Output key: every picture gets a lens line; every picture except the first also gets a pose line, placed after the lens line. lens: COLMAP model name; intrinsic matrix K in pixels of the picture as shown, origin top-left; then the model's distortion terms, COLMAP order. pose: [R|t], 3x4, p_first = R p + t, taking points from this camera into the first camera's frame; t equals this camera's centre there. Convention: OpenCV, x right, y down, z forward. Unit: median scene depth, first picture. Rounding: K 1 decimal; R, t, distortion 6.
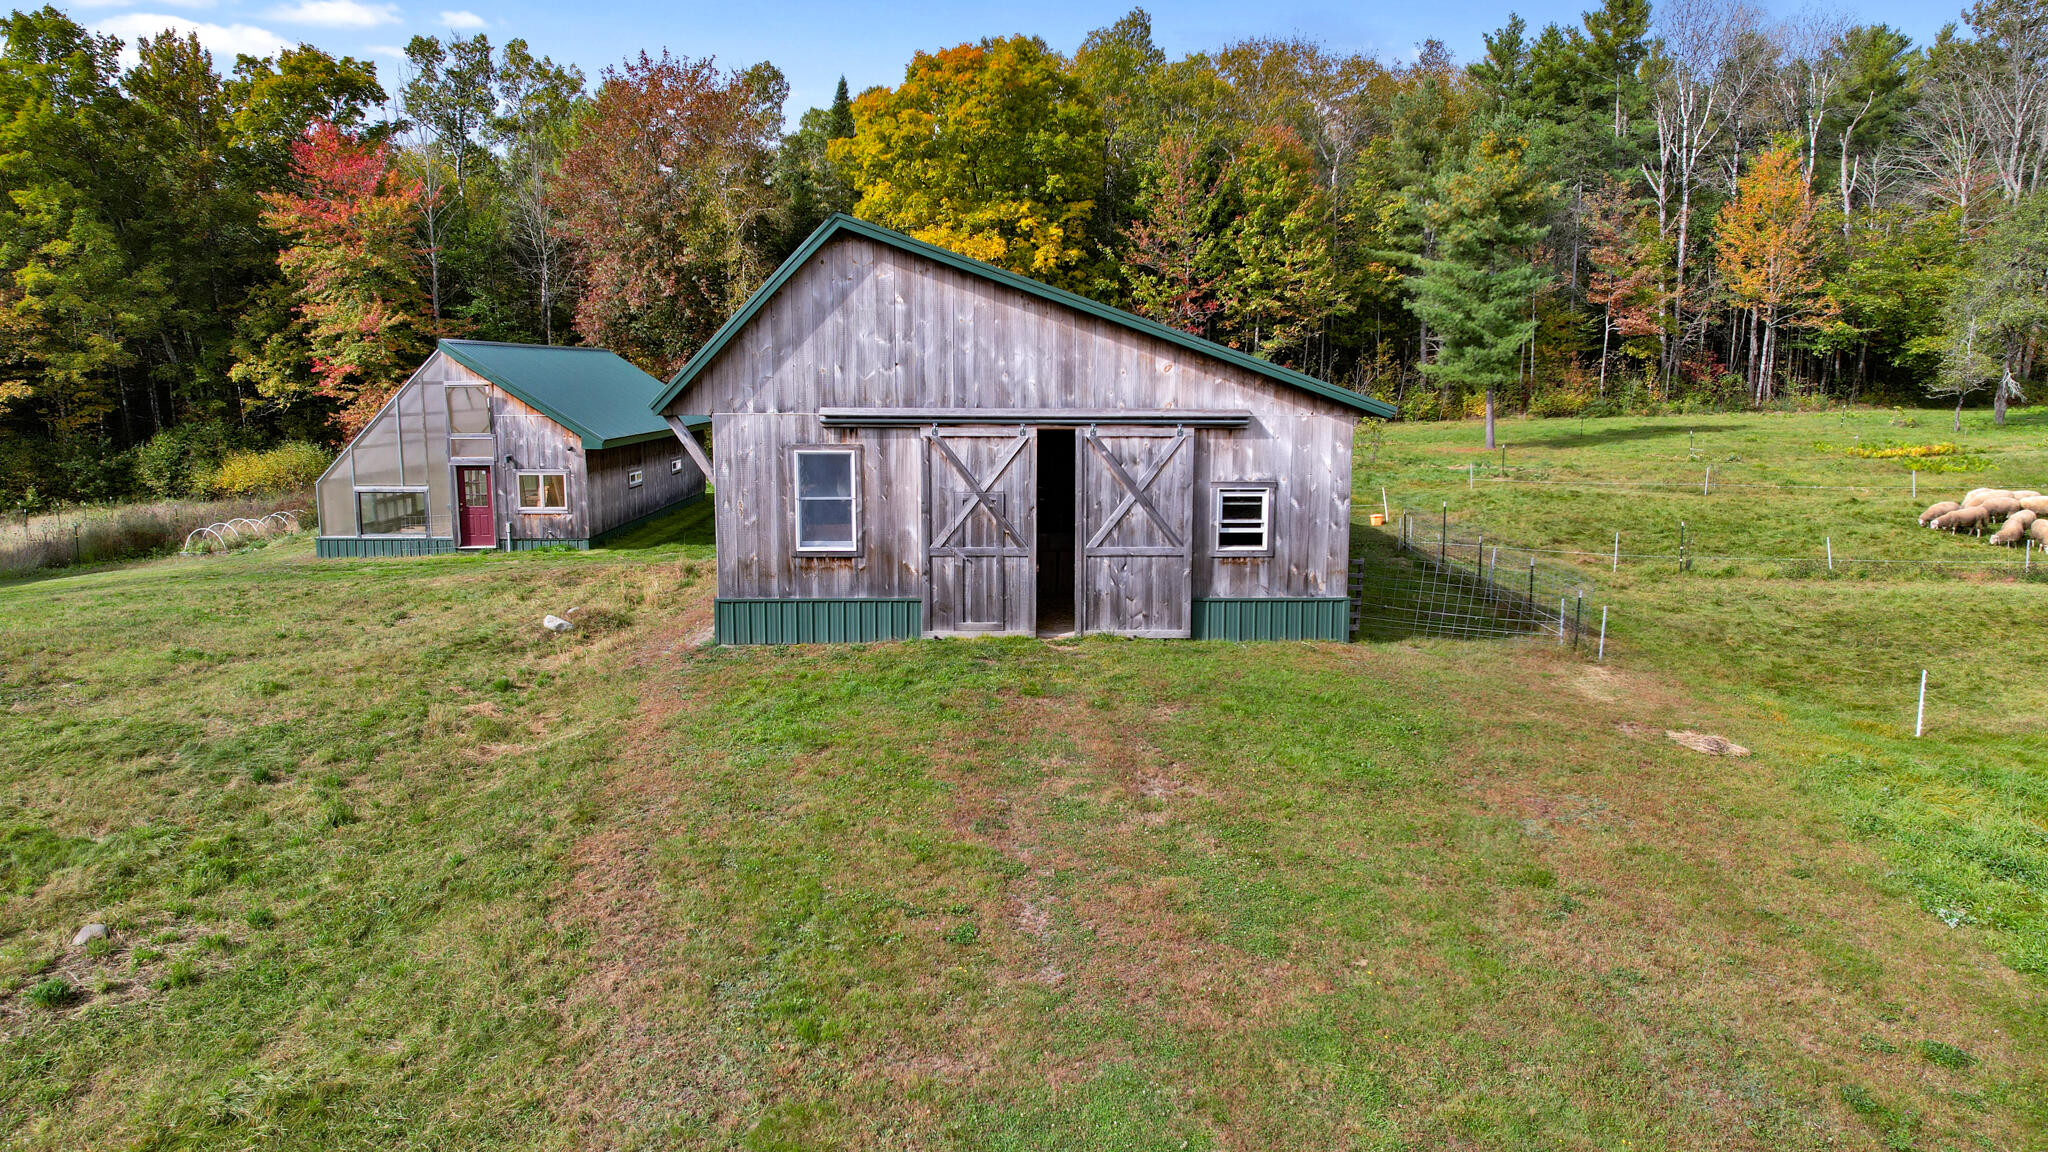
lens RADIAL K [[1345.5, 0, 1024.0], [0, 1345.5, 576.0], [0, 0, 1]] dist [-0.063987, 0.072044]
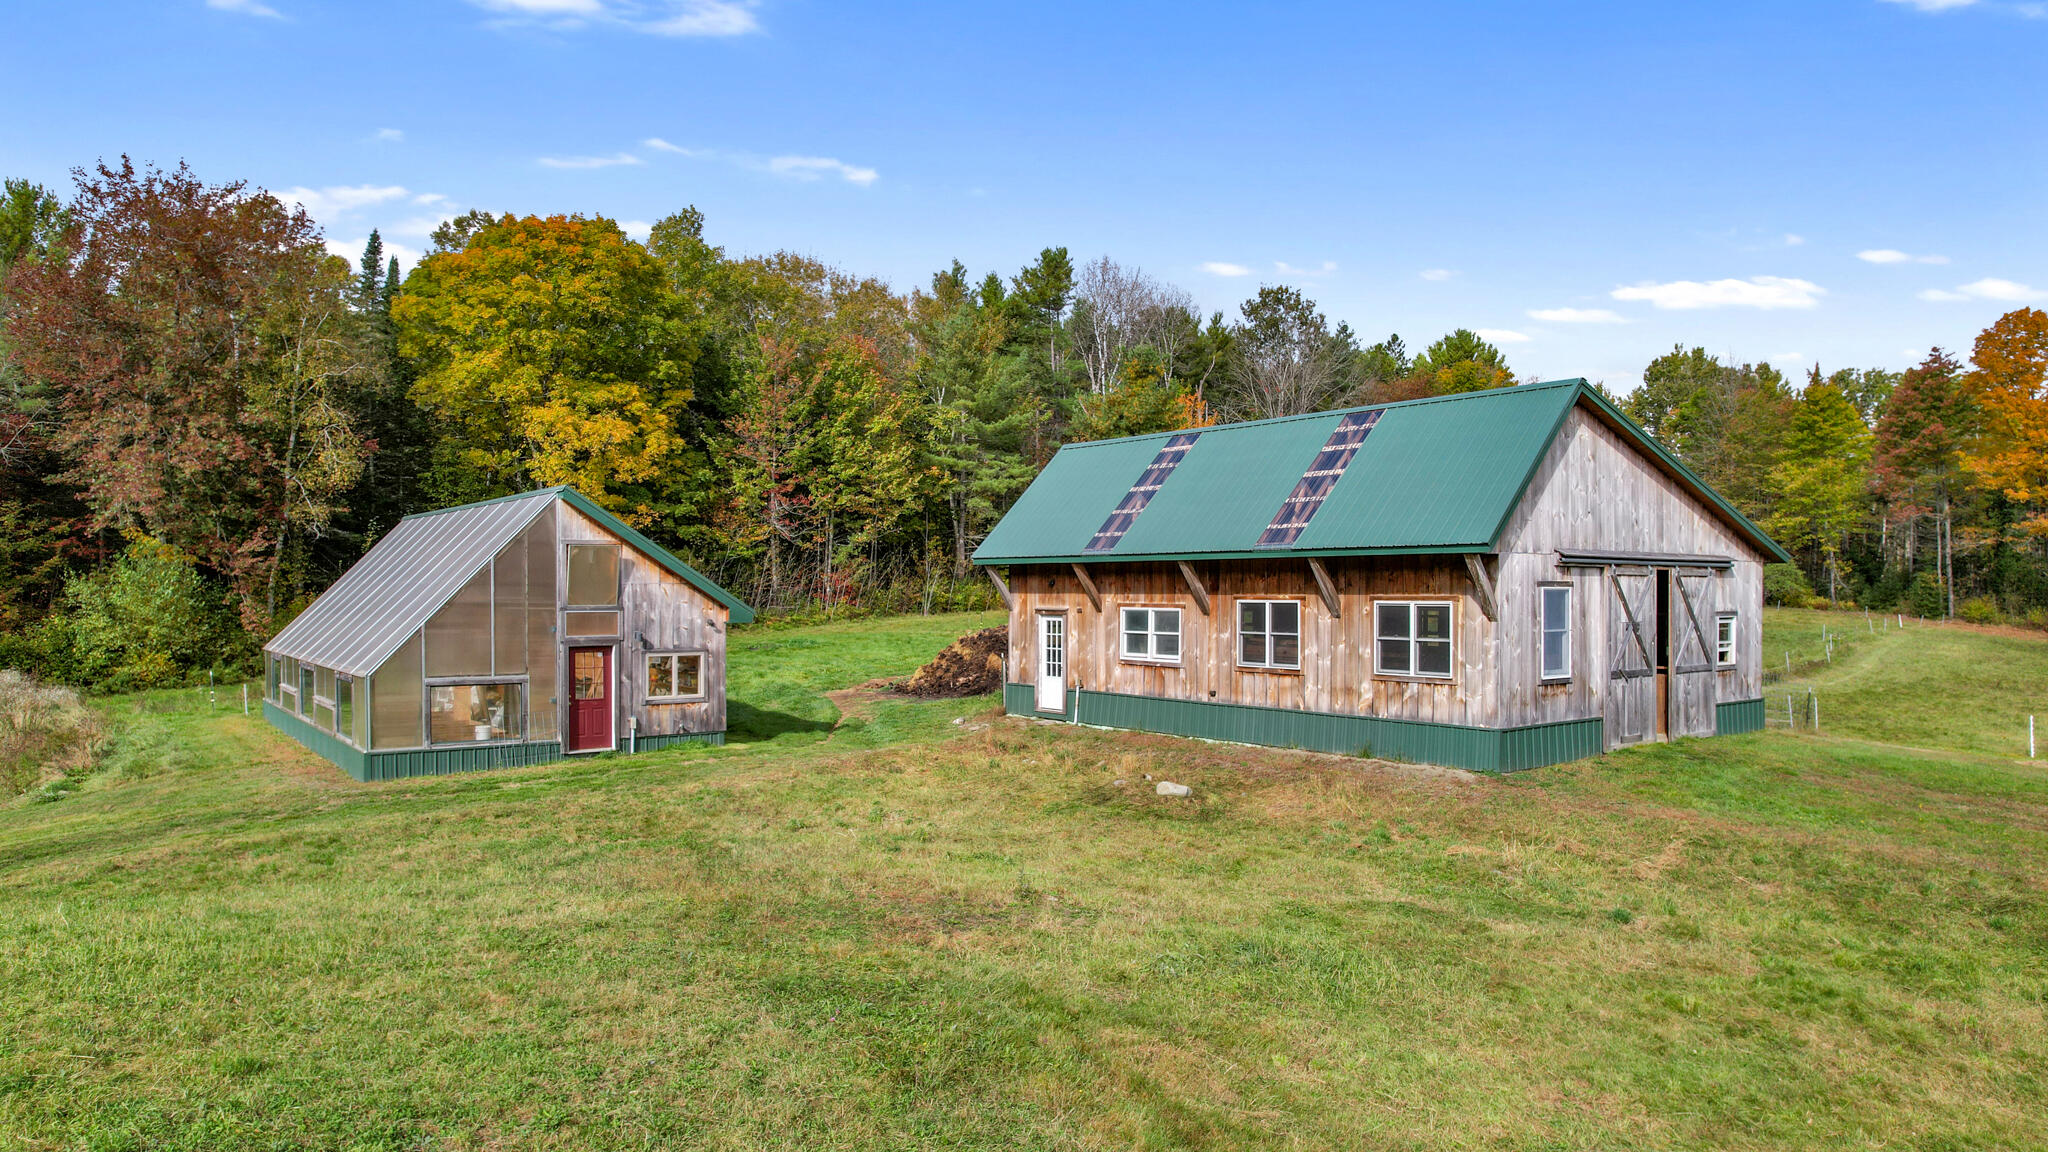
lens RADIAL K [[1338.3, 0, 1043.7], [0, 1338.3, 577.4], [0, 0, 1]] dist [-0.071111, 0.070653]
pose [[0.810446, 0.002509, 0.585808, -0.332654], [0.089100, 0.987829, -0.127499, 0.000304], [-0.578997, 0.155527, 0.800358, 0.108390]]
